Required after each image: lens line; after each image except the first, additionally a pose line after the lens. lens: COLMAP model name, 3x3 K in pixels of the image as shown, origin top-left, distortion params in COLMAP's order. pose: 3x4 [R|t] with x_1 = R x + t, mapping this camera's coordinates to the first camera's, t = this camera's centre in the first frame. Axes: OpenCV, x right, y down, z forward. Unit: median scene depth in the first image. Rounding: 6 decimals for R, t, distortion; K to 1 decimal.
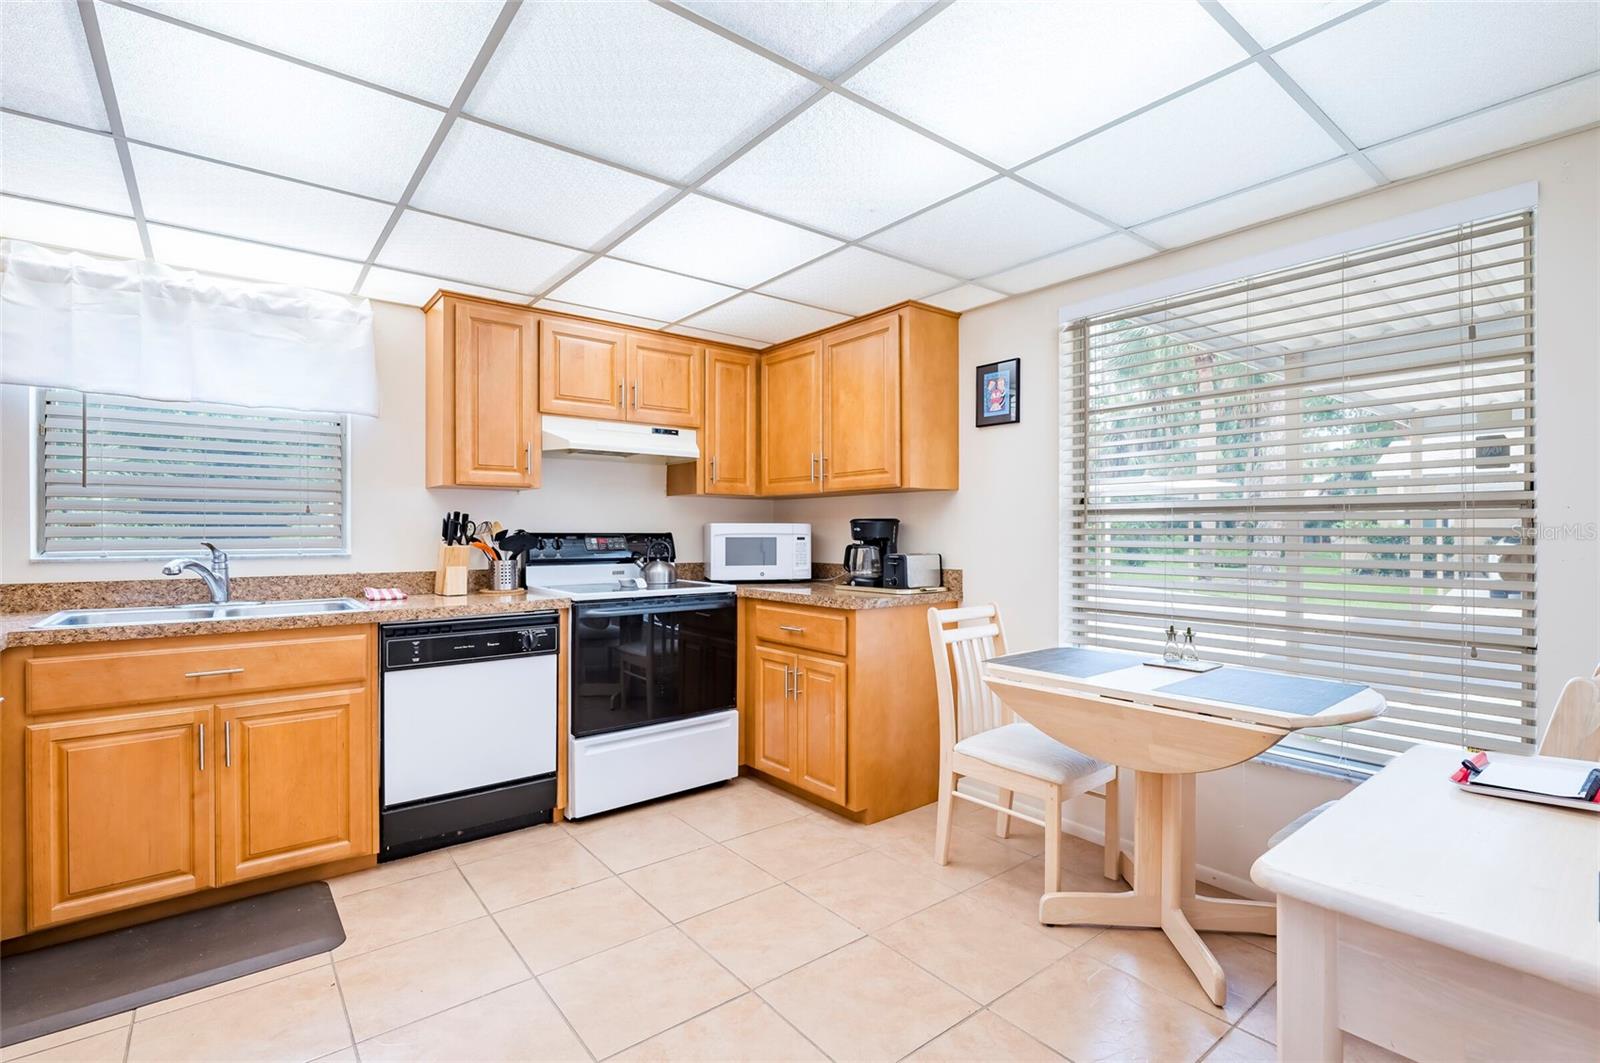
lens RADIAL K [[742.1, 0, 799.6], [0, 742.1, 532.4], [0, 0, 1]] dist [-0.004869, -0.002034]
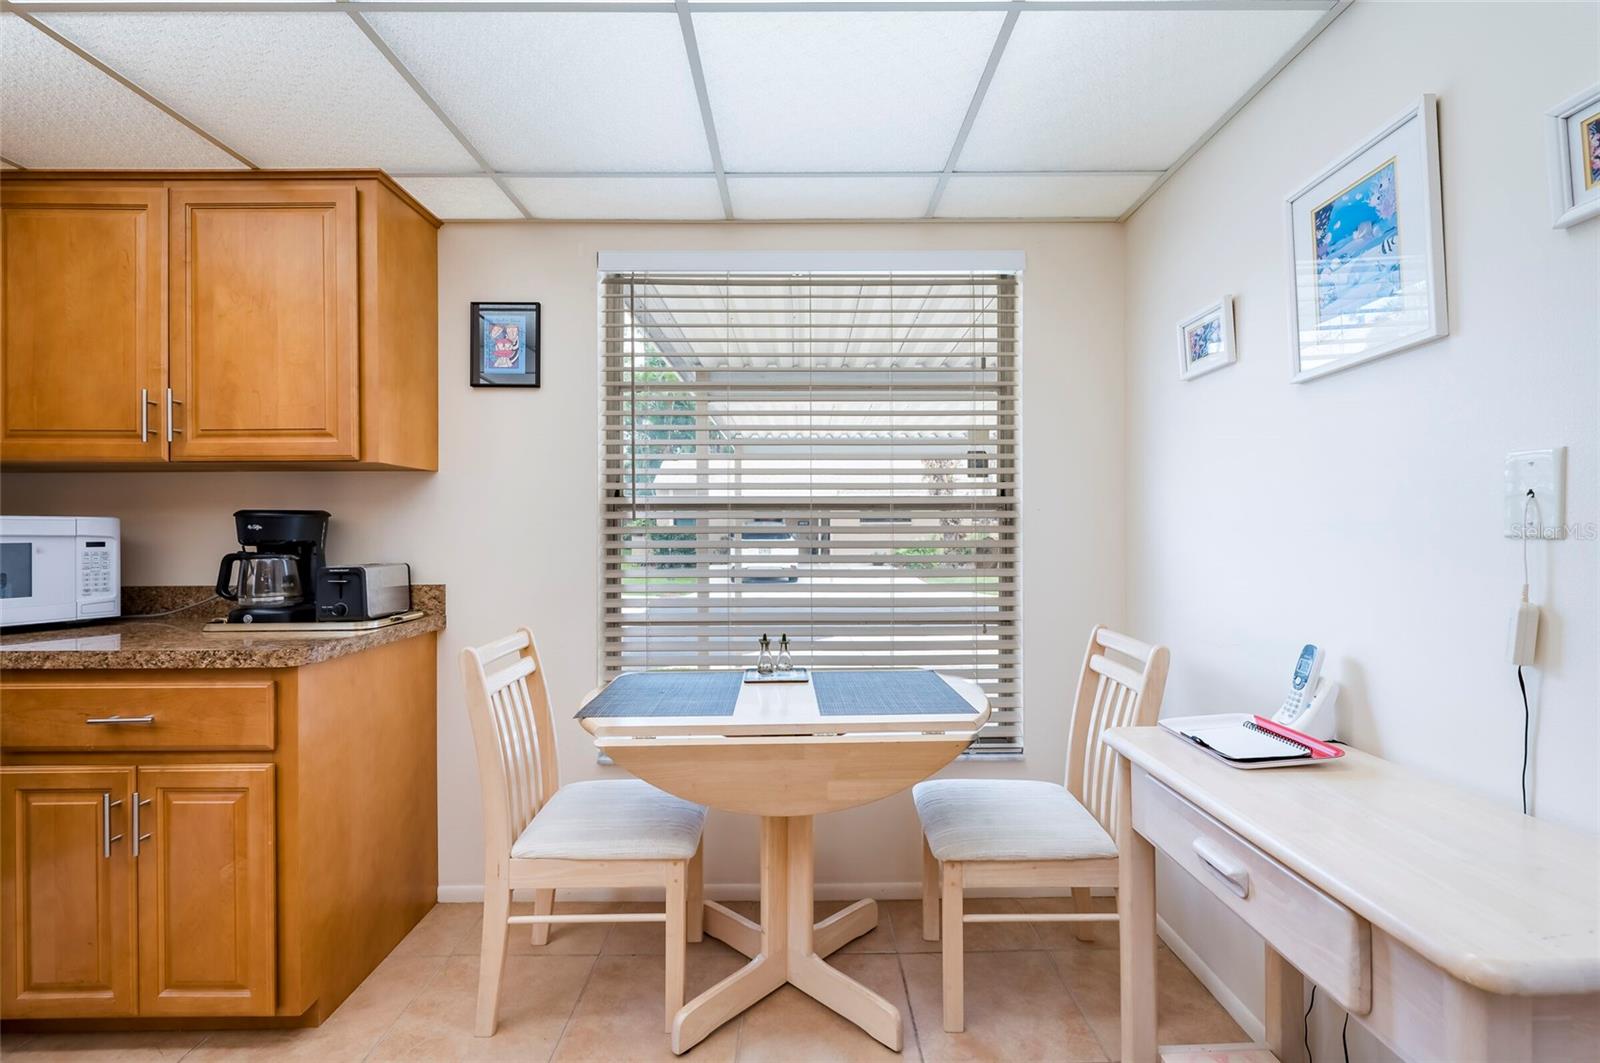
lens RADIAL K [[706.7, 0, 805.2], [0, 706.7, 531.6], [0, 0, 1]] dist [-0.000298, -0.000300]
pose [[0.611821, -0.004197, 0.790985, -0.109920], [0.004229, 0.999989, 0.002034, -0.000120], [-0.790985, 0.002101, 0.611832, 0.327960]]
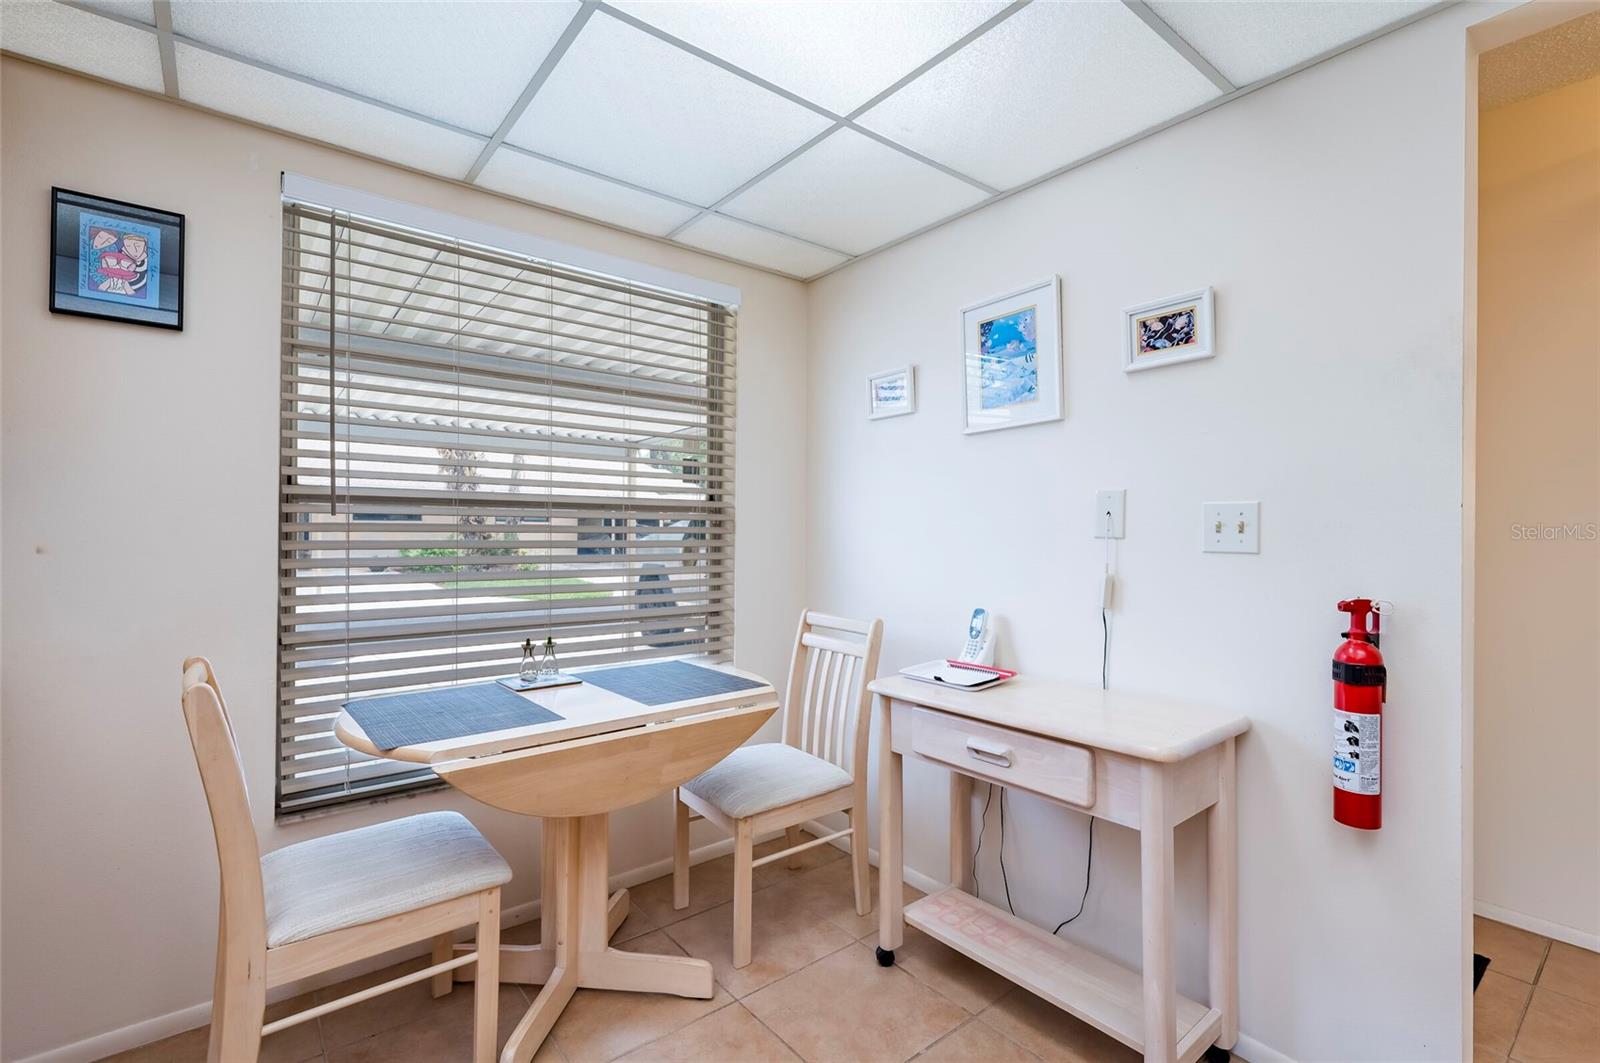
lens RADIAL K [[729.9, 0, 800.0], [0, 729.9, 531.5], [0, 0, 1]] dist [0.018425, -0.000079]
pose [[-0.006845, -0.001401, 0.999976, -0.258510], [-0.005544, 0.999984, 0.001363, -0.000536], [-0.999961, -0.005535, -0.006853, 0.522048]]
